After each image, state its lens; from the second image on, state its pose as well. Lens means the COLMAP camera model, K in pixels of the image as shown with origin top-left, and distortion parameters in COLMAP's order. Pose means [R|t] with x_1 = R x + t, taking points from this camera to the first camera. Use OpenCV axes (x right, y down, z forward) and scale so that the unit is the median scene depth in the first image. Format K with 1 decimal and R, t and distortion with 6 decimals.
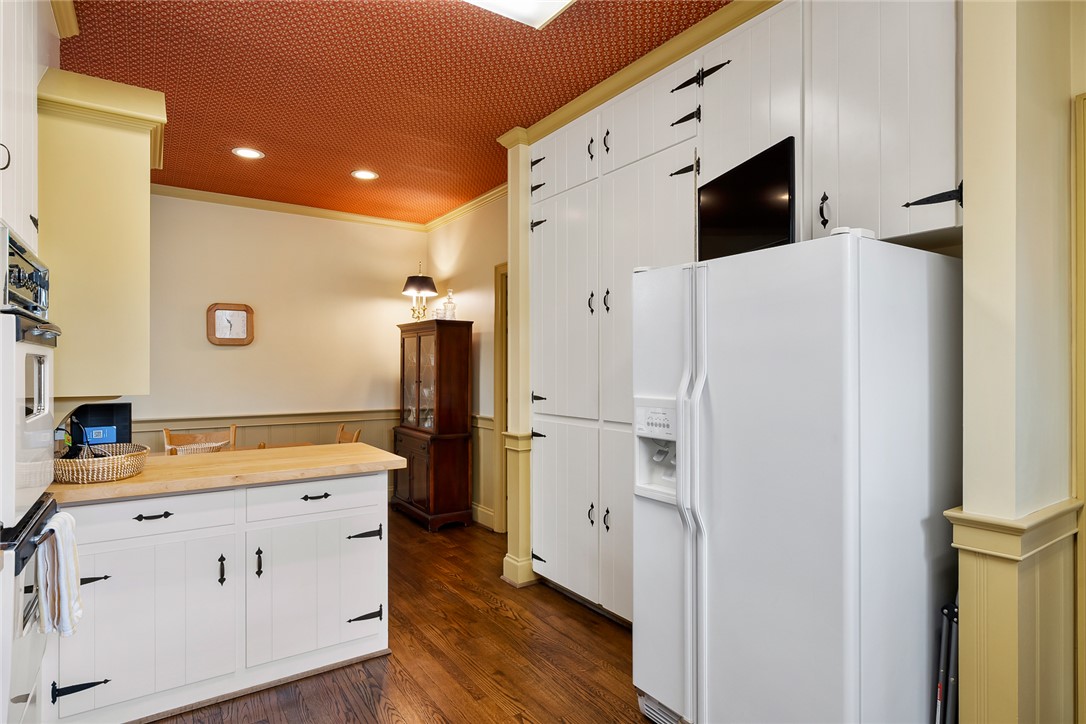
lens RADIAL K [[583.7, 0, 541.3], [0, 583.7, 367.1], [0, 0, 1]] dist [0.003487, 0.000535]
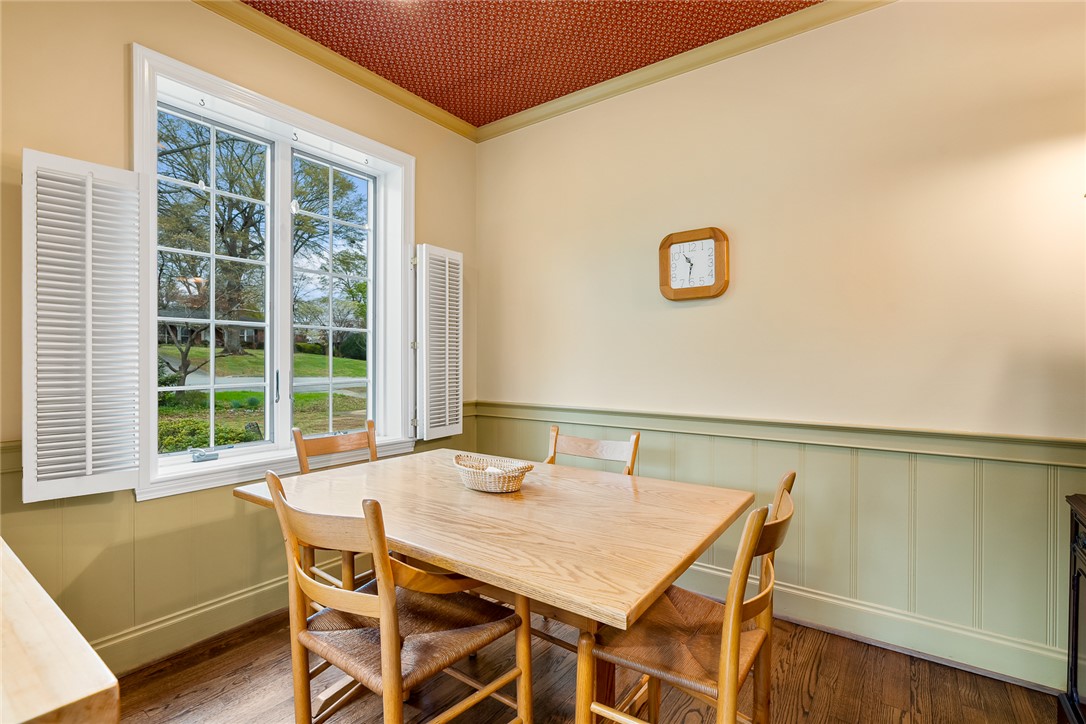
lens RADIAL K [[522.2, 0, 531.6], [0, 522.2, 363.9], [0, 0, 1]] dist [-0.004976, 0.001190]
pose [[0.320043, 0.000198, -0.947403, -0.069750], [-0.003202, 0.999994, -0.000872, 0.031205], [0.947397, 0.003313, 0.320042, 0.666878]]
